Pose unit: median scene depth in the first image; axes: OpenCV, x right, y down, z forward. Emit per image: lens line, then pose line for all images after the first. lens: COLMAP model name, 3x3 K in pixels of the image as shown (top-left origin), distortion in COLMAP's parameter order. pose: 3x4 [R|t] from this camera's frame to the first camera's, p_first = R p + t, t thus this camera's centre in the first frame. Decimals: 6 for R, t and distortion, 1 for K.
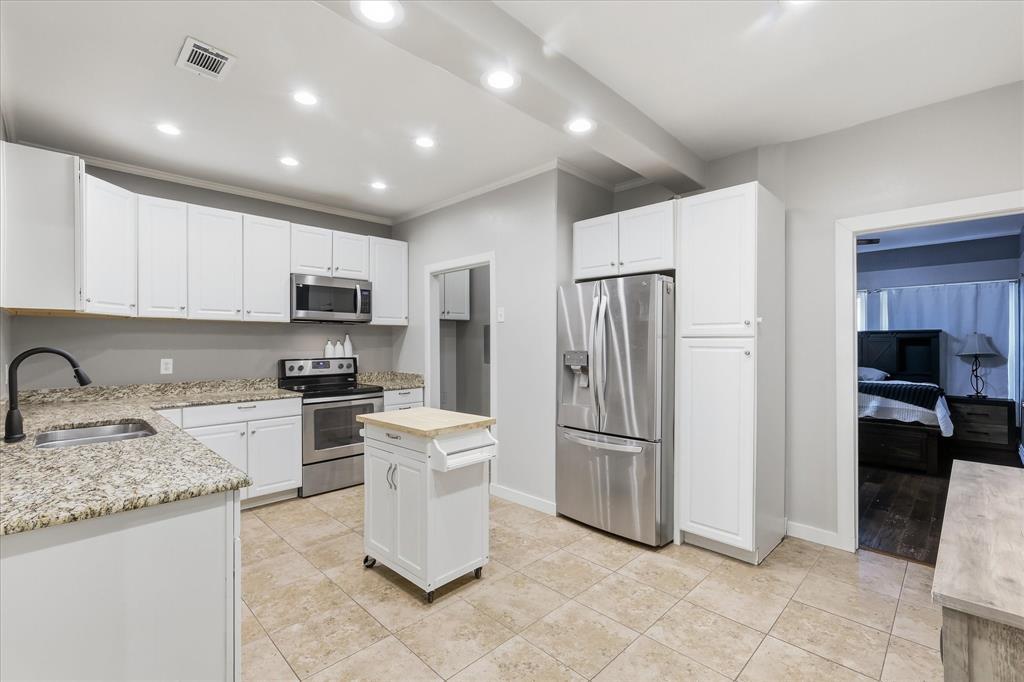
lens RADIAL K [[453.9, 0, 515.0], [0, 453.9, 341.6], [0, 0, 1]] dist [0.001552, 0.001671]
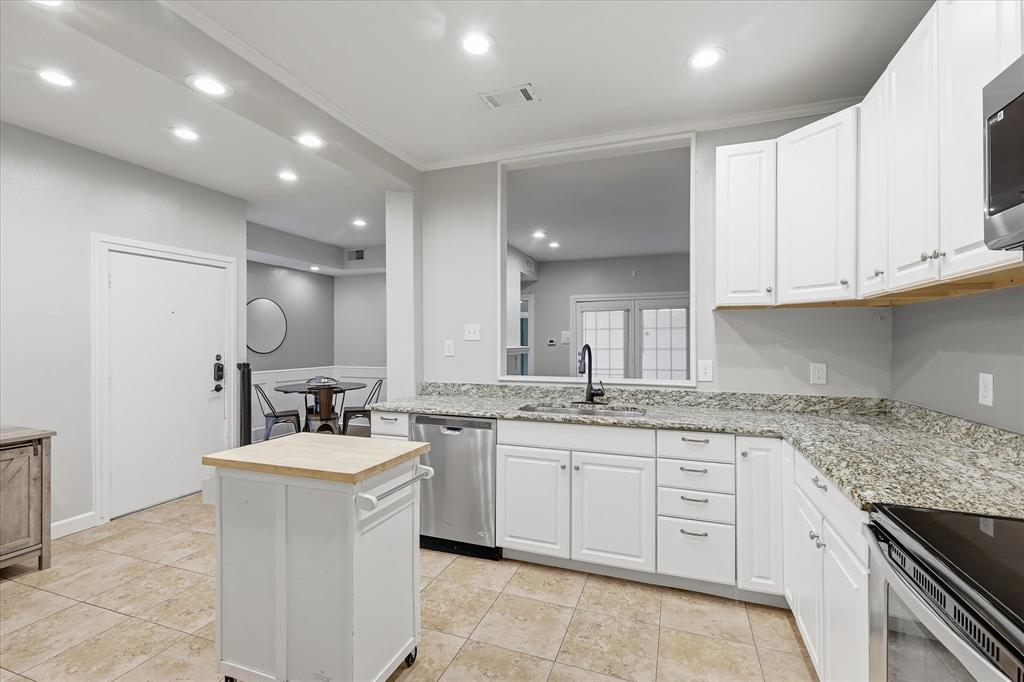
lens RADIAL K [[453.9, 0, 515.3], [0, 453.9, 339.6], [0, 0, 1]] dist [0.001552, 0.001671]
pose [[-0.907859, 0.001996, -0.419271, -0.113723], [0.005005, 0.999969, -0.006076, 0.003402], [0.419246, -0.007615, -0.907841, 1.118532]]
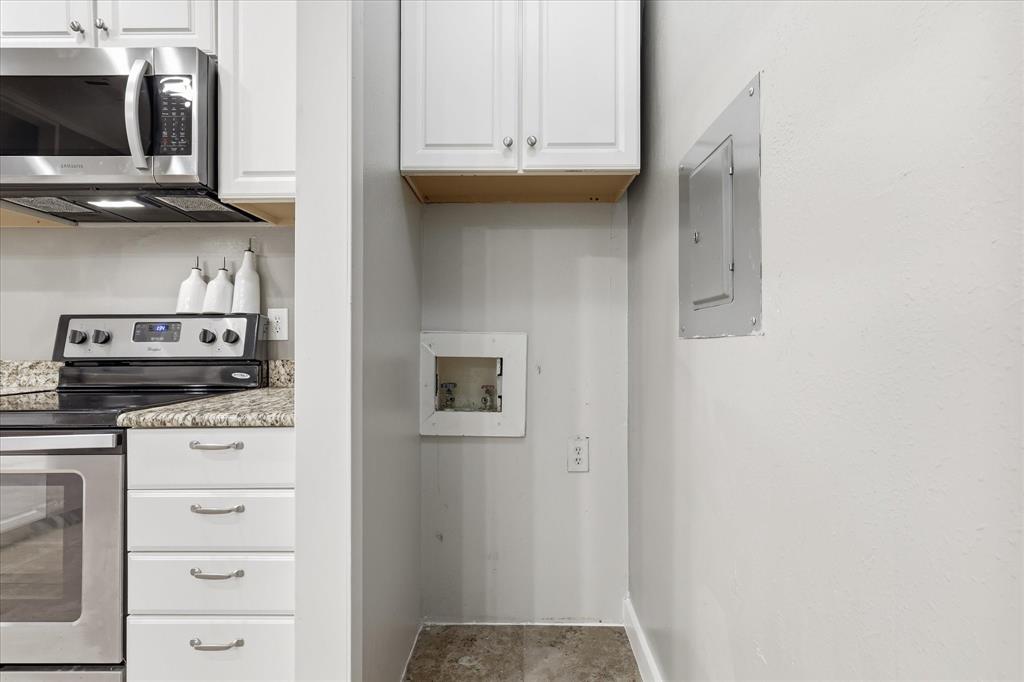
lens RADIAL K [[453.9, 0, 514.8], [0, 453.9, 340.3], [0, 0, 1]] dist [0.001552, 0.001671]
pose [[0.699595, -0.000518, -0.714540, 0.043185], [0.001108, 0.999999, 0.000360, 0.064889], [0.714539, -0.001044, 0.699595, 1.051267]]
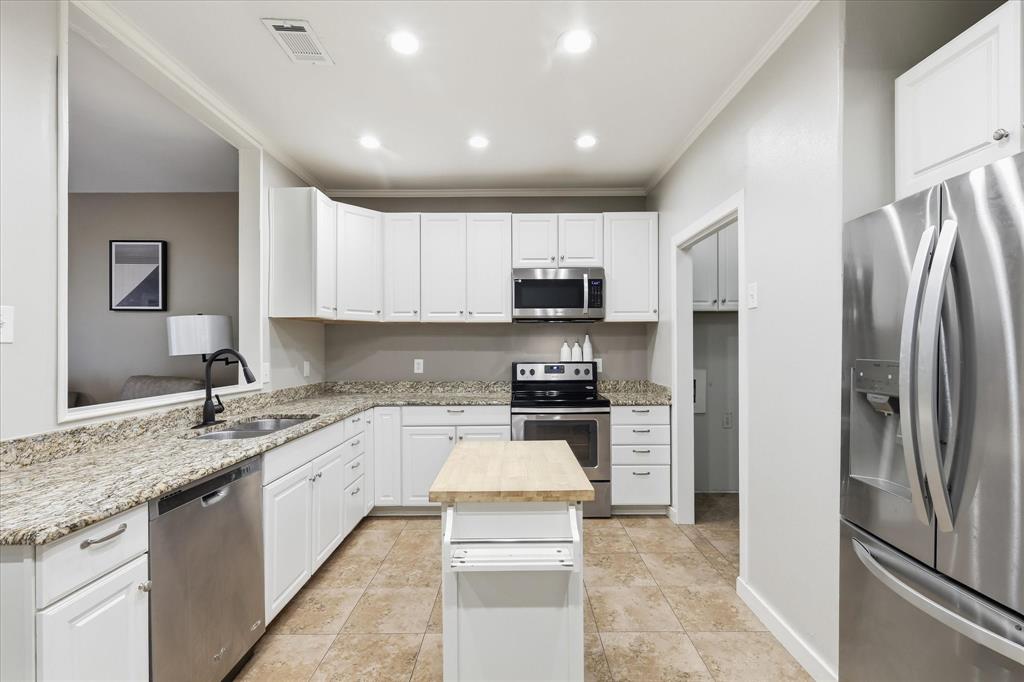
lens RADIAL K [[453.9, 0, 515.1], [0, 453.9, 344.5], [0, 0, 1]] dist [0.001552, 0.001671]
pose [[0.706548, -0.001843, -0.707663, 0.159711], [0.003900, 0.999992, 0.001290, 0.001782], [0.707654, -0.003671, 0.706549, 0.355762]]
